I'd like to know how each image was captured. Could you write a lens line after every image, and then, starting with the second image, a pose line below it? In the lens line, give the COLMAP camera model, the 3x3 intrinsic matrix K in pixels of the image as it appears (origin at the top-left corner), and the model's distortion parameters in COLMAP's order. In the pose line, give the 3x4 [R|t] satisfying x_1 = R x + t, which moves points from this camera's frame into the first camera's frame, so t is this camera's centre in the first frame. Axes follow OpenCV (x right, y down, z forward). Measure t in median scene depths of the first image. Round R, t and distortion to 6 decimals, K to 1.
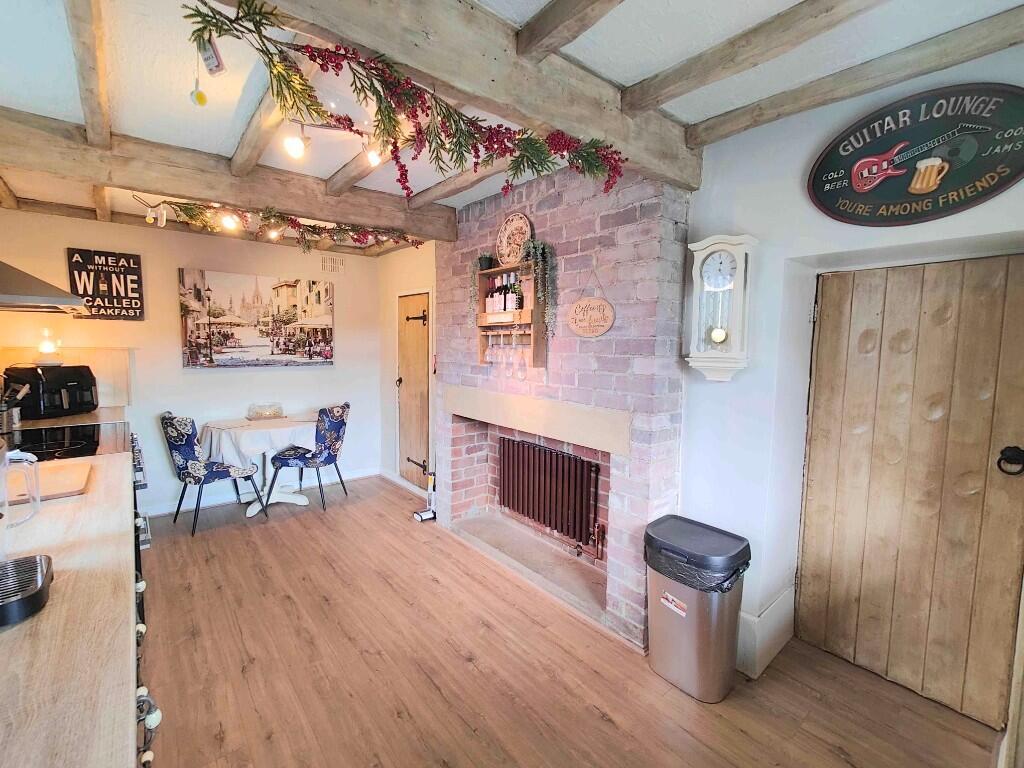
lens RADIAL K [[448.2, 0, 508.0], [0, 448.2, 381.1], [0, 0, 1]] dist [0.003393, -0.000519]
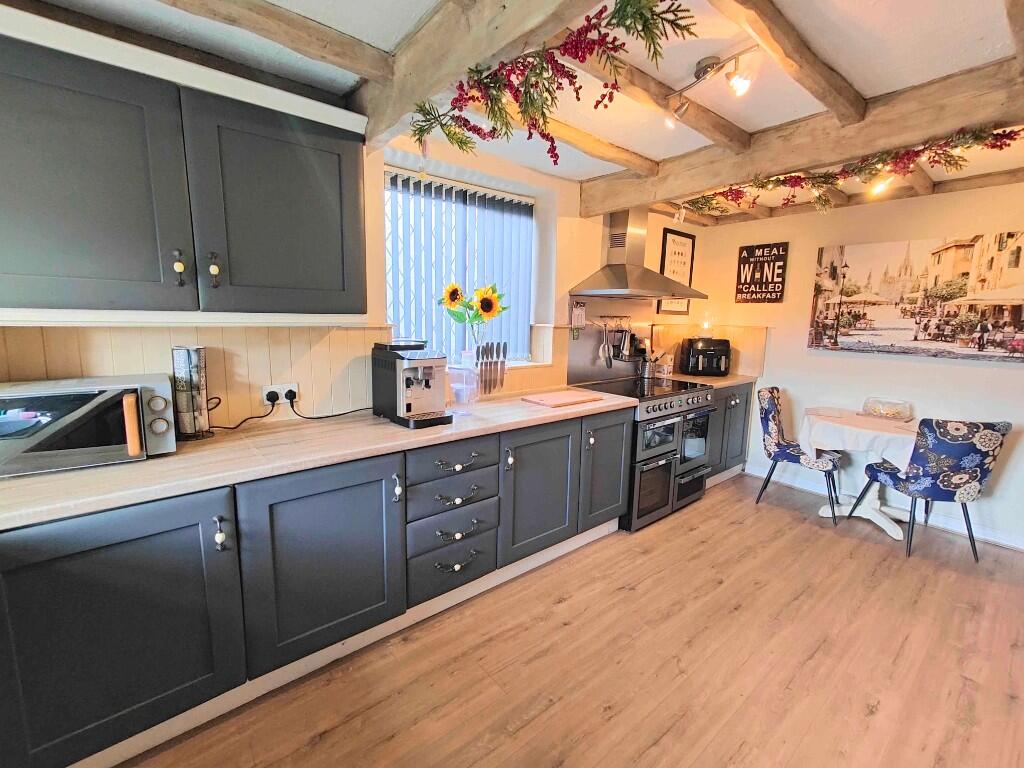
lens RADIAL K [[448.2, 0, 512.1], [0, 448.2, 379.0], [0, 0, 1]] dist [0.003393, -0.000519]
pose [[0.001062, 0.133381, -0.991064, 0.305584], [-0.107857, 0.985299, 0.132489, -0.025121], [0.994166, 0.106753, 0.015433, 0.355356]]
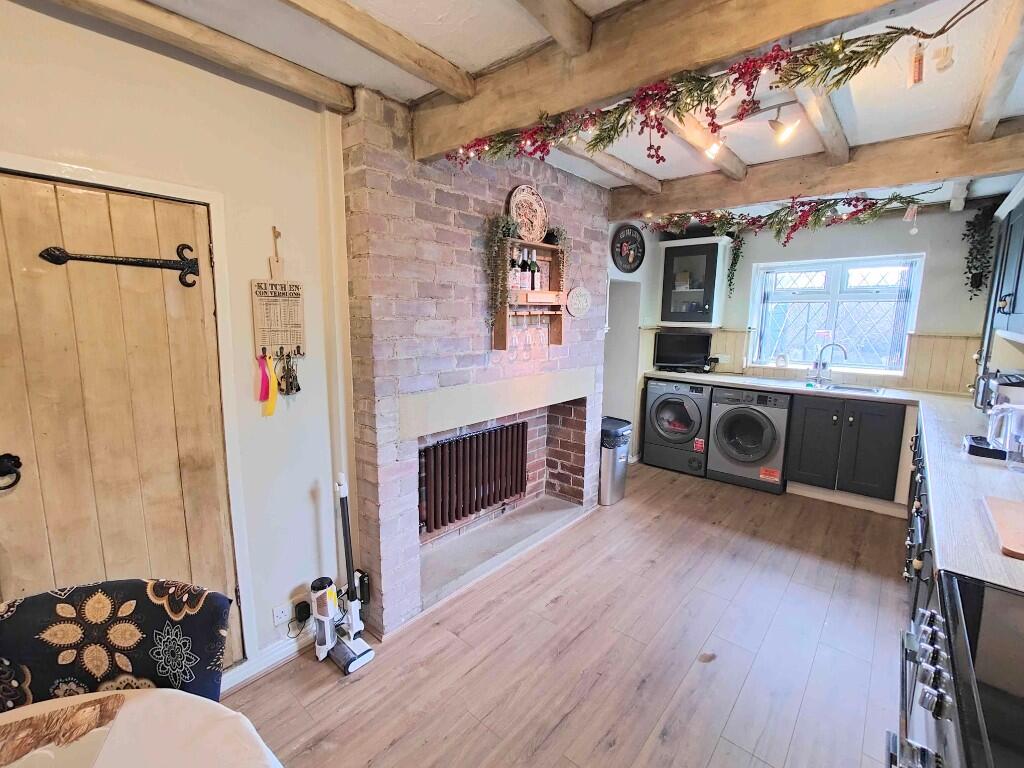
lens RADIAL K [[448.2, 0, 508.4], [0, 448.2, 383.9], [0, 0, 1]] dist [0.003393, -0.000519]
pose [[-0.156026, -0.164838, 0.973902, -0.727695], [0.080243, 0.980603, 0.178827, -0.102404], [-0.984488, 0.106050, -0.139772, 0.917173]]
